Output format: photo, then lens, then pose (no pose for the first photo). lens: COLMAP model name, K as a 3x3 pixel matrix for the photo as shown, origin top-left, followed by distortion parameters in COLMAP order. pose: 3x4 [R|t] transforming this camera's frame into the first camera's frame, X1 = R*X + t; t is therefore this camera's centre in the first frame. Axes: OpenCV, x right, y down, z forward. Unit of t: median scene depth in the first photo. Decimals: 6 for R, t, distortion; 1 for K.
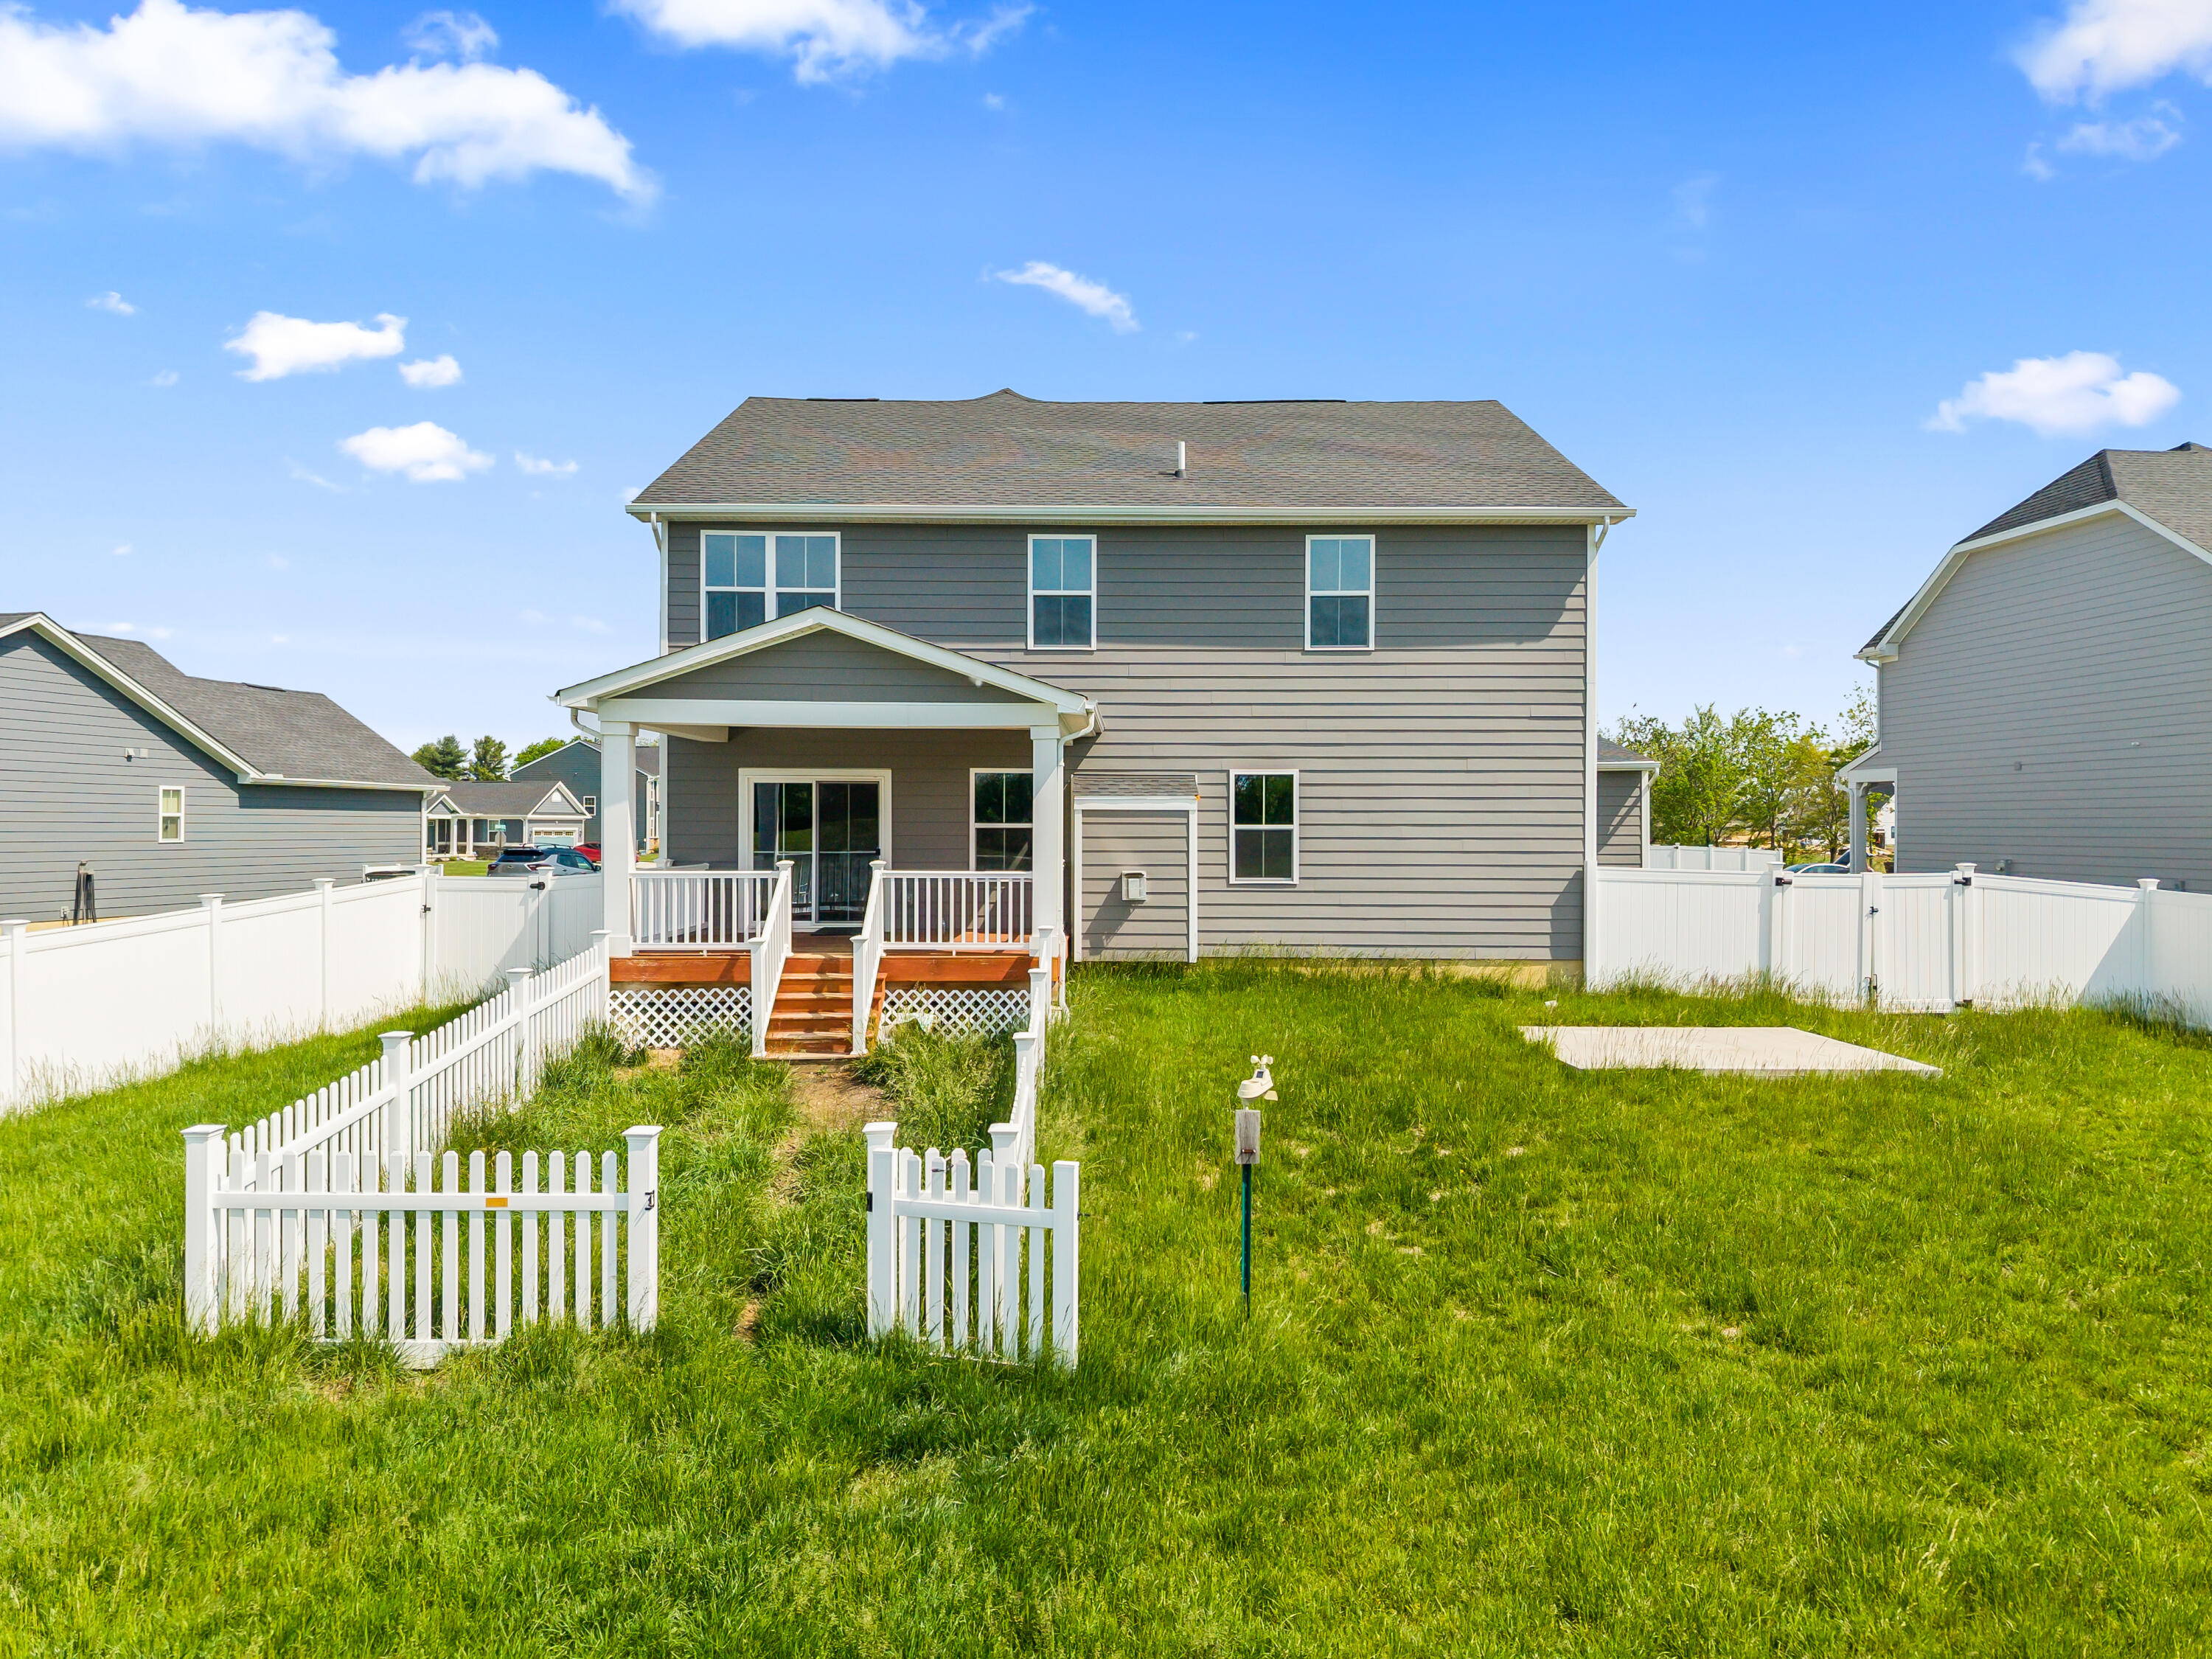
lens RADIAL K [[1476.2, 0, 1115.6], [0, 1476.2, 824.2], [0, 0, 1]] dist [0.060330, -0.067294]
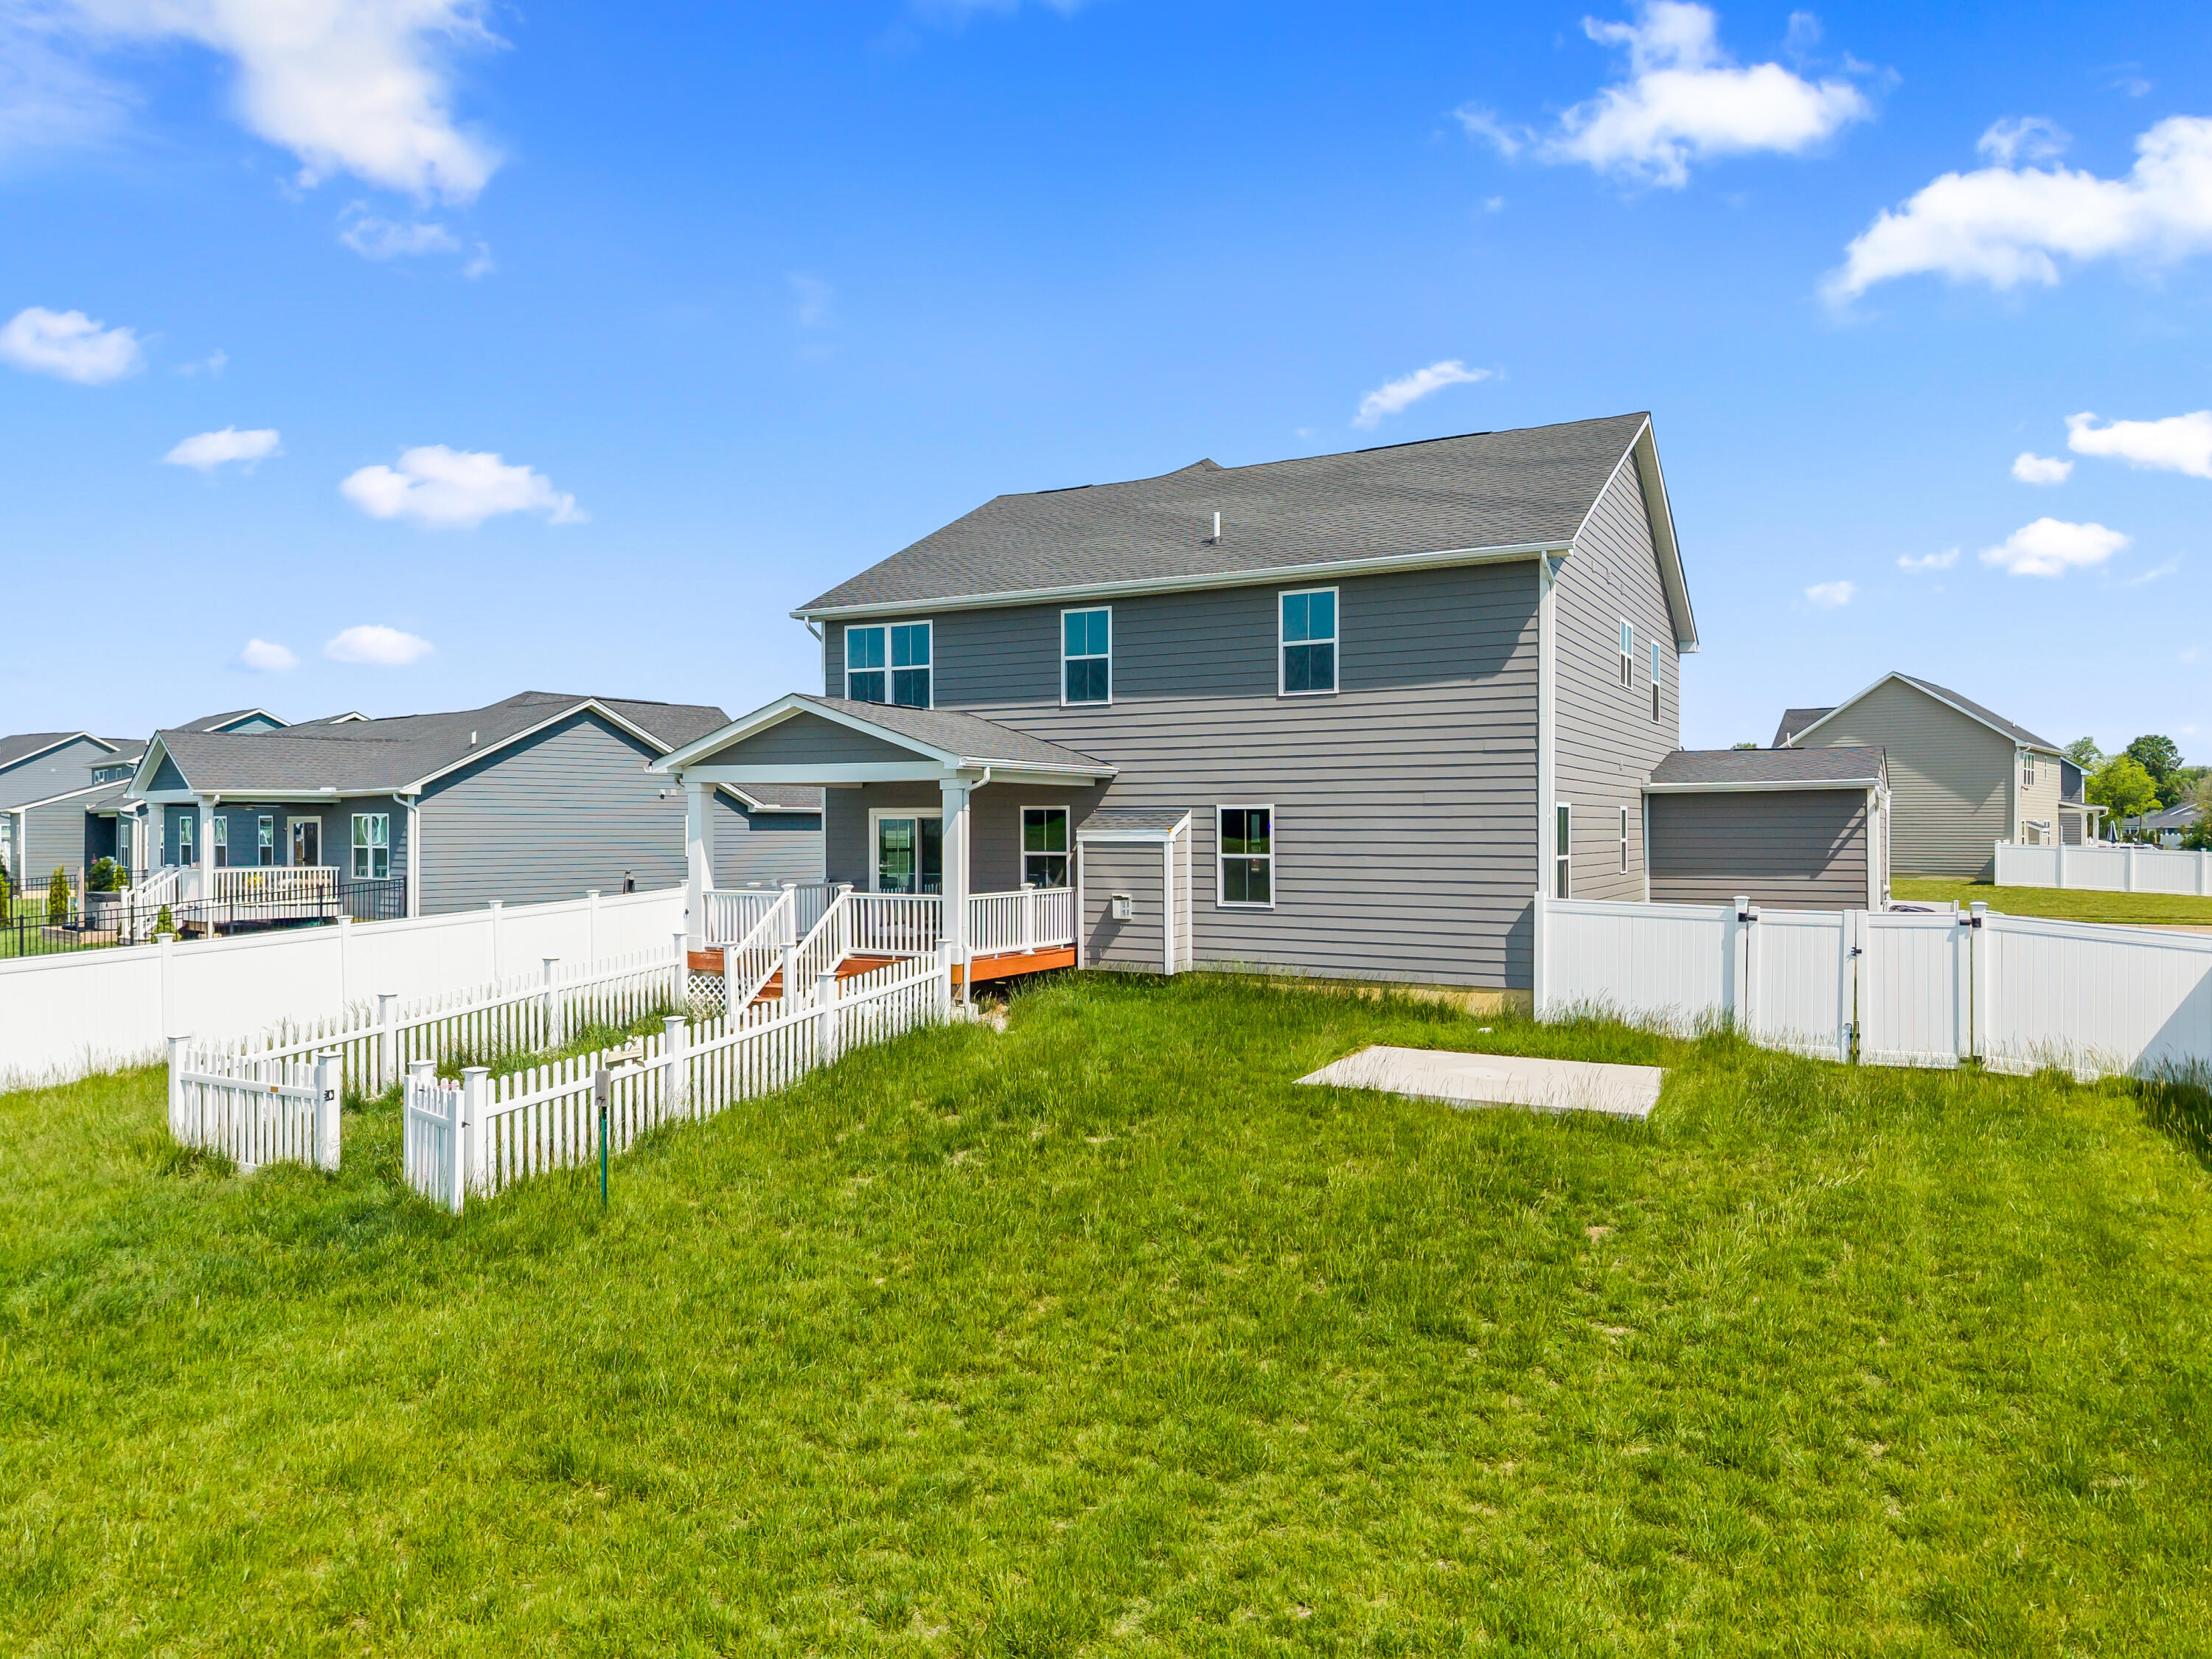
lens RADIAL K [[1476.2, 0, 1115.6], [0, 1476.2, 824.2], [0, 0, 1]] dist [0.060330, -0.067294]
pose [[0.876494, -0.004431, -0.481393, 0.553125], [0.004479, 0.999989, -0.001051, -0.021584], [0.481393, -0.001235, 0.876504, -0.024362]]
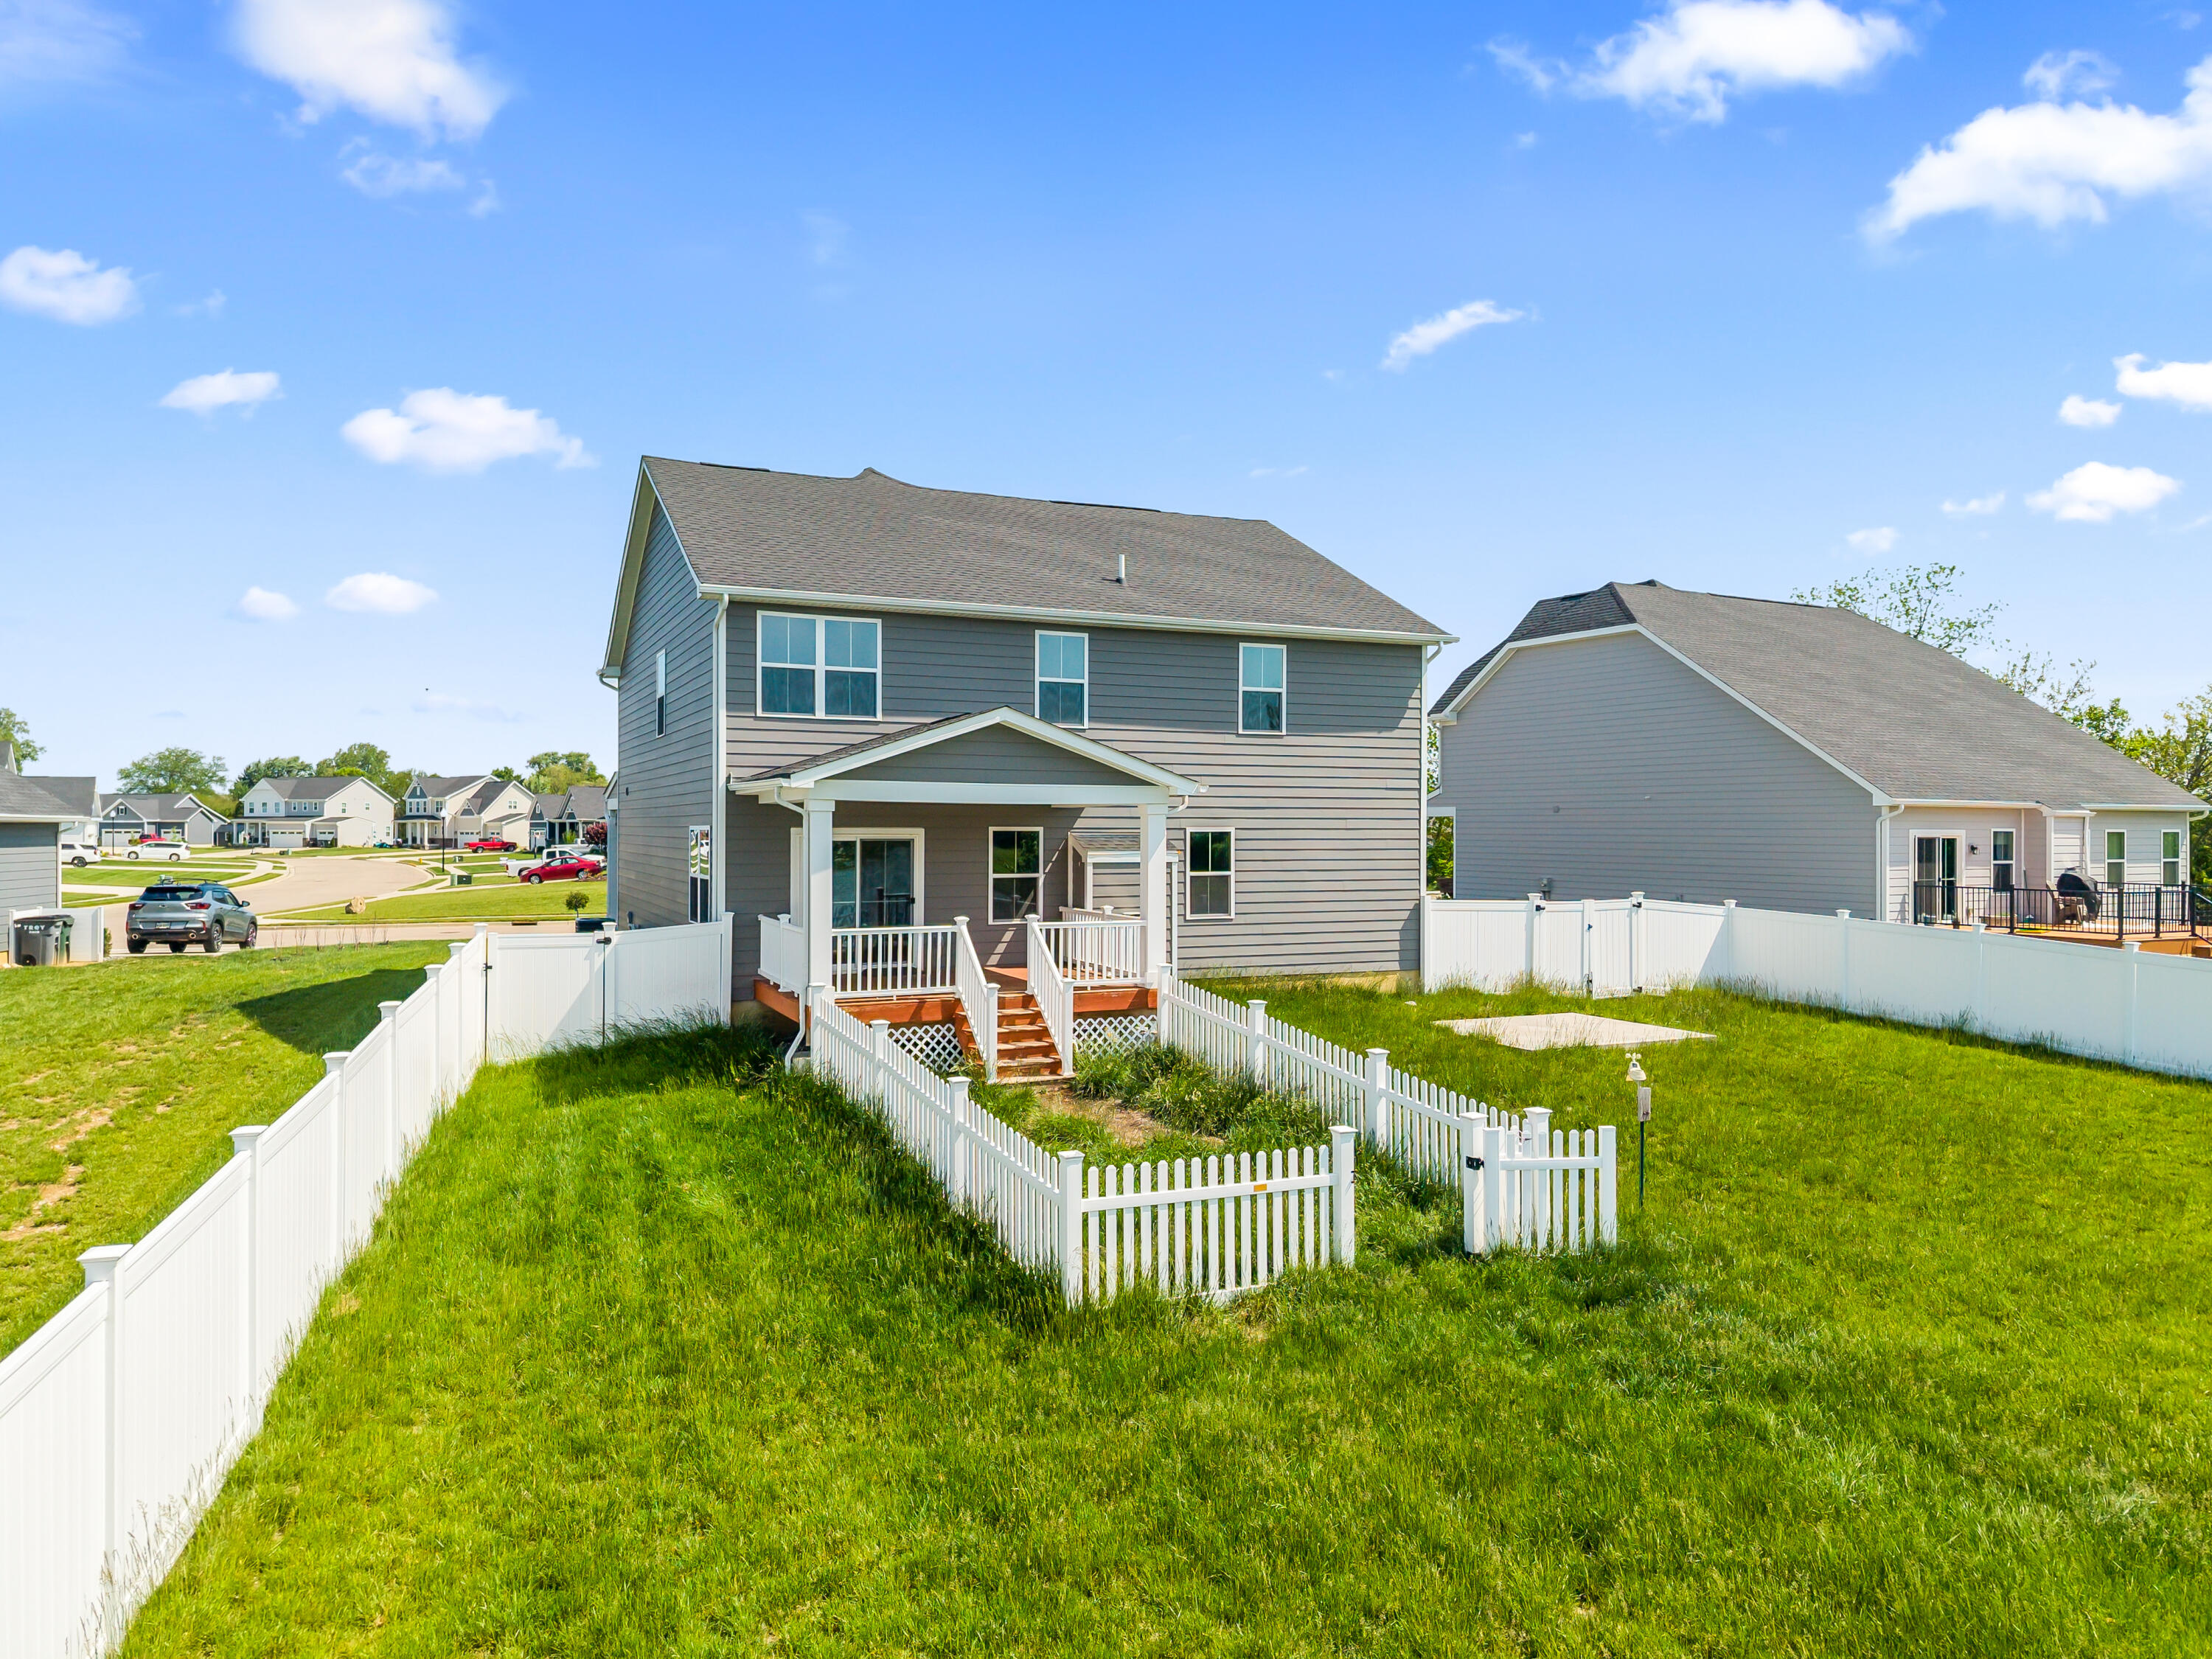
lens RADIAL K [[1476.2, 0, 1115.6], [0, 1476.2, 824.2], [0, 0, 1]] dist [0.060330, -0.067294]
pose [[0.910076, -0.000740, 0.414441, -0.492420], [-0.000569, 0.999995, 0.003035, -0.044003], [-0.414441, -0.002998, 0.910071, -0.105468]]
